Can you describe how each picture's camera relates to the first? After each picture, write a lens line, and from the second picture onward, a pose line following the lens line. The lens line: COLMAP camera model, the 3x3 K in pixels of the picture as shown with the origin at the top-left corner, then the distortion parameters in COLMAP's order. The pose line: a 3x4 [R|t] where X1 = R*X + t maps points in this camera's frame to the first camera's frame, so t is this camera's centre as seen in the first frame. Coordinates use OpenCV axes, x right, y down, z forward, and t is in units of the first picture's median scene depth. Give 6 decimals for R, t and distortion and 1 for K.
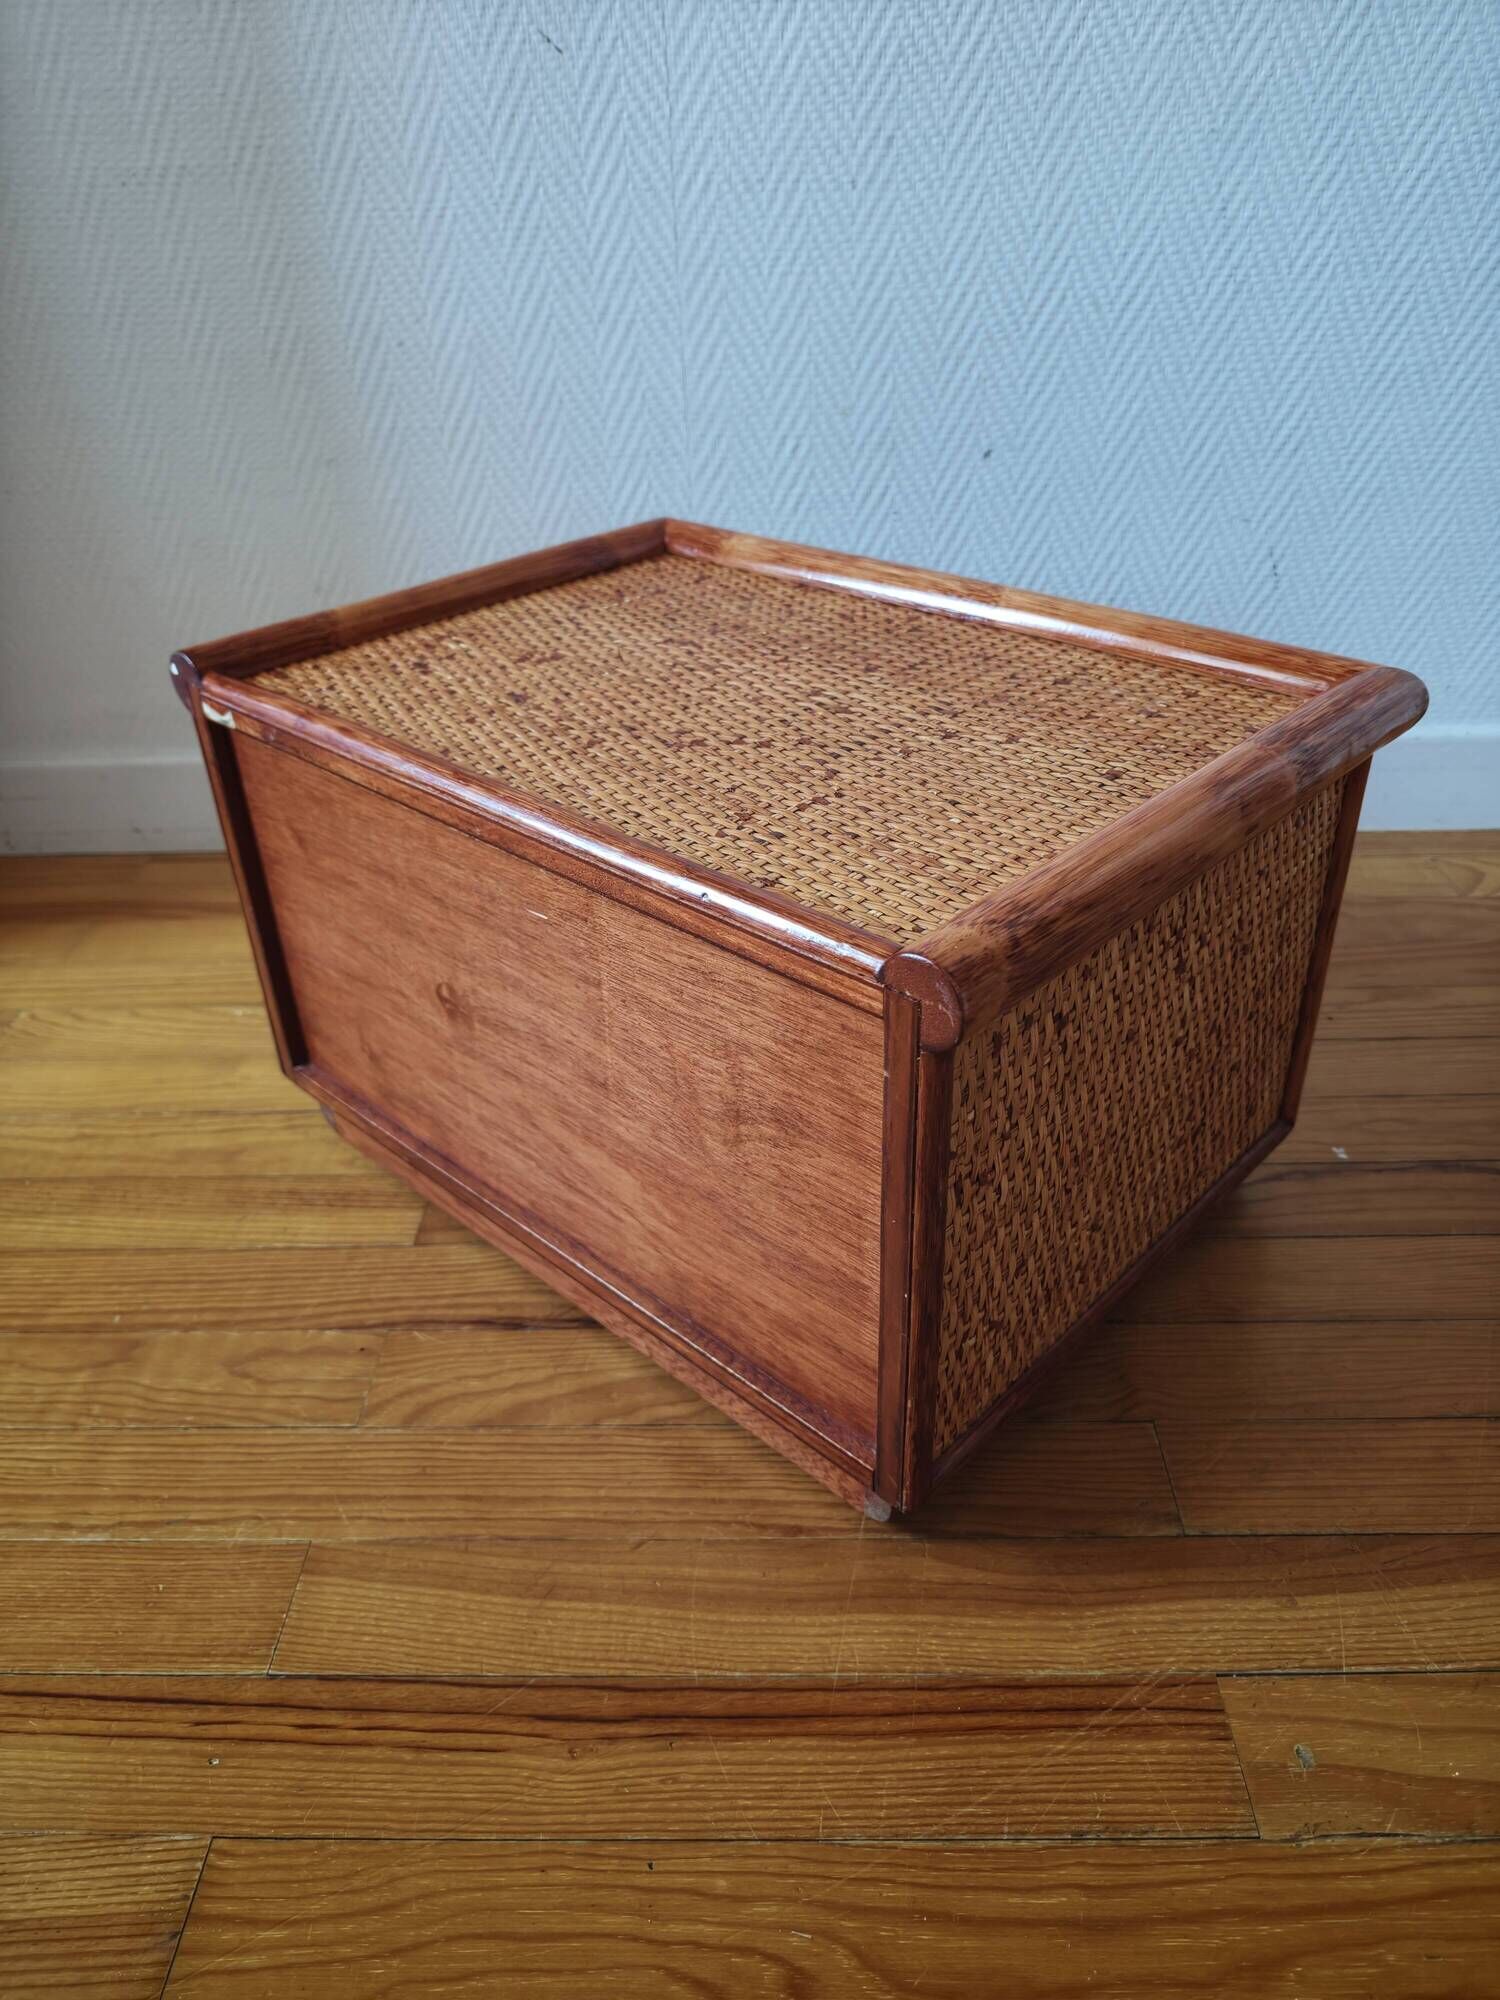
lens RADIAL K [[1417.3, 0, 760.5], [0, 1417.3, 1000.3], [0, 0, 1]] dist [-0.003090, -0.018863]
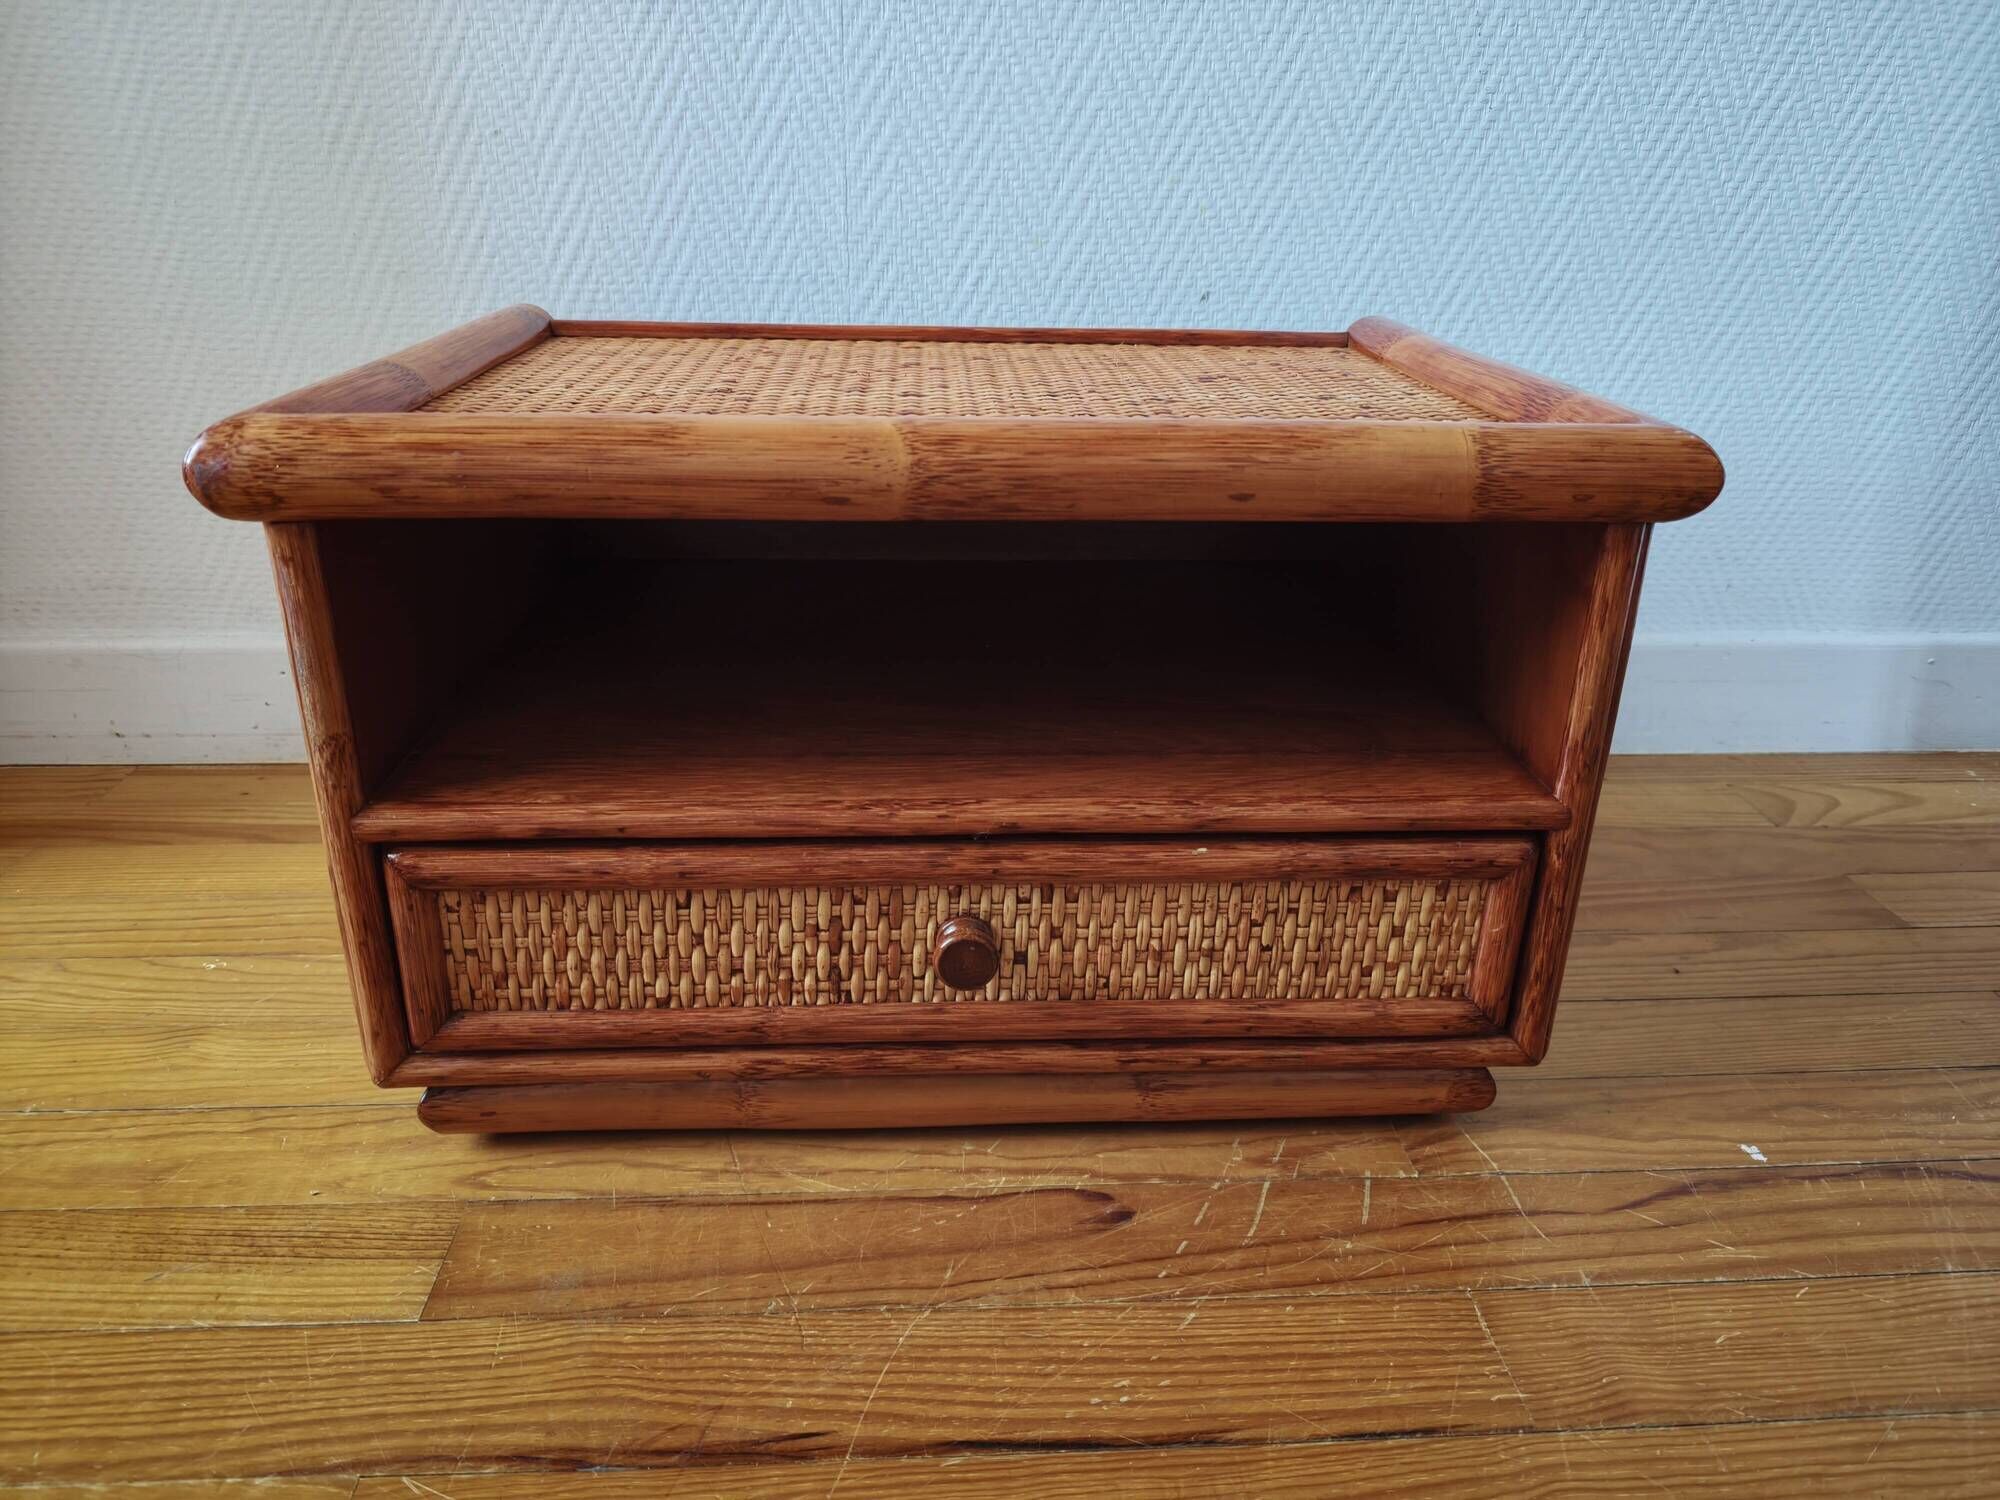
lens RADIAL K [[1411.4, 0, 996.8], [0, 1411.4, 743.0], [0, 0, 1]] dist [-0.000671, -0.018891]
pose [[0.995961, 0.013499, 0.088769, -0.039434], [0.001725, 0.985575, -0.169231, 0.020677], [-0.089773, 0.168700, 0.981571, 0.267303]]
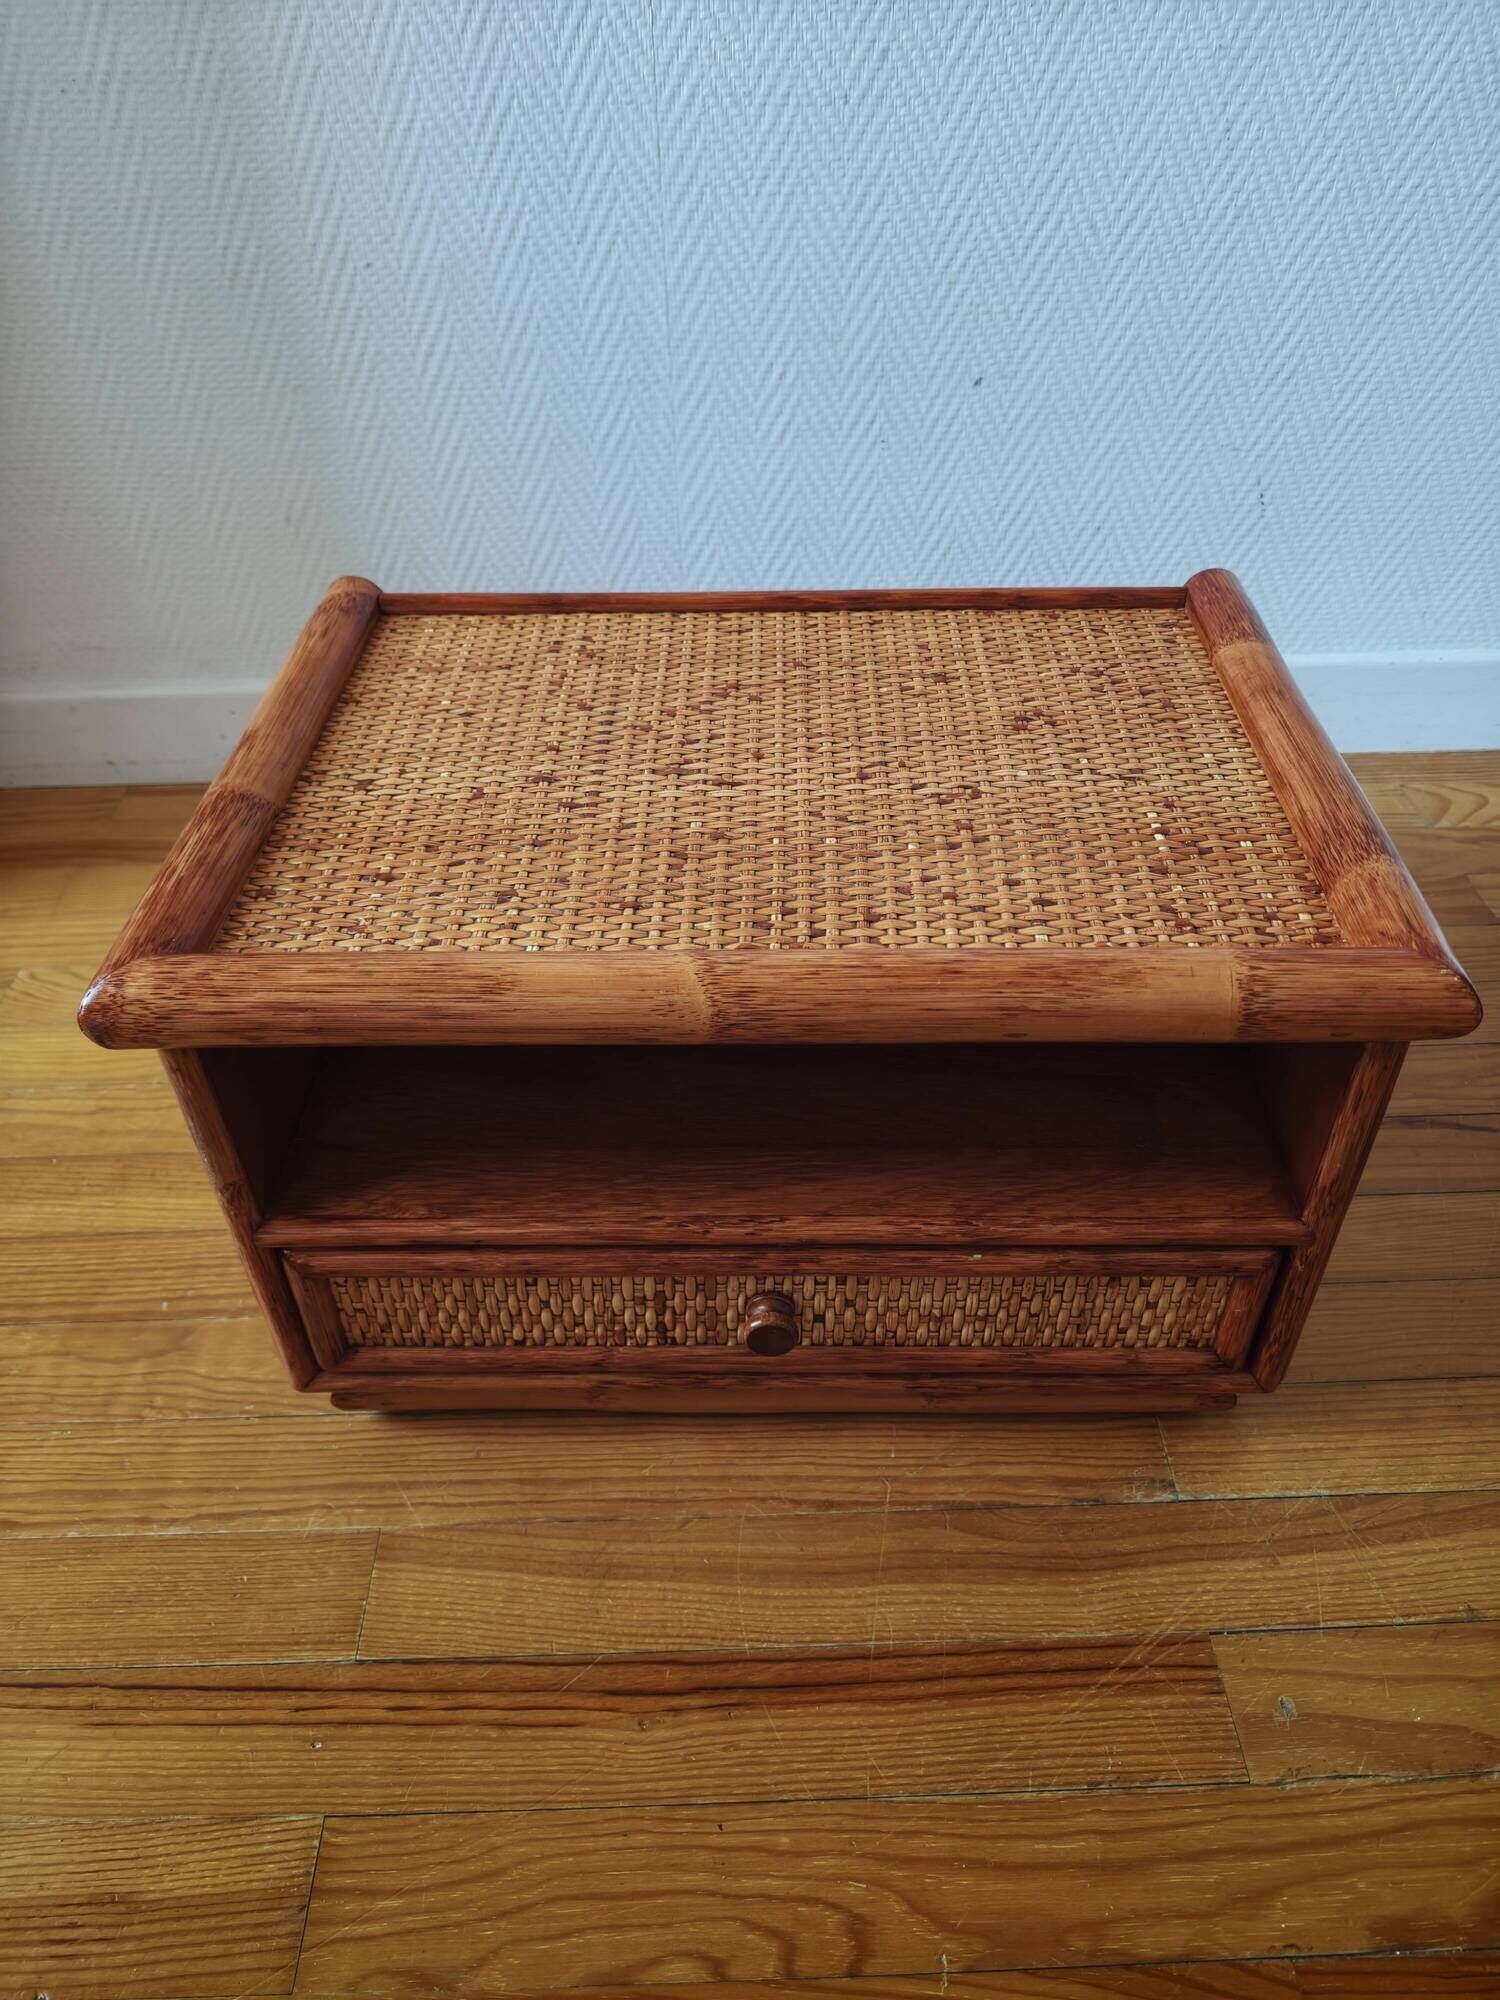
lens RADIAL K [[1413.4, 0, 758.4], [0, 1413.4, 1002.4], [0, 0, 1]] dist [-0.000821, -0.018667]
pose [[0.998945, -0.017980, 0.042255, -0.046429], [0.012135, 0.990810, 0.134713, -0.109019], [-0.044289, -0.134058, 0.989983, -0.019144]]
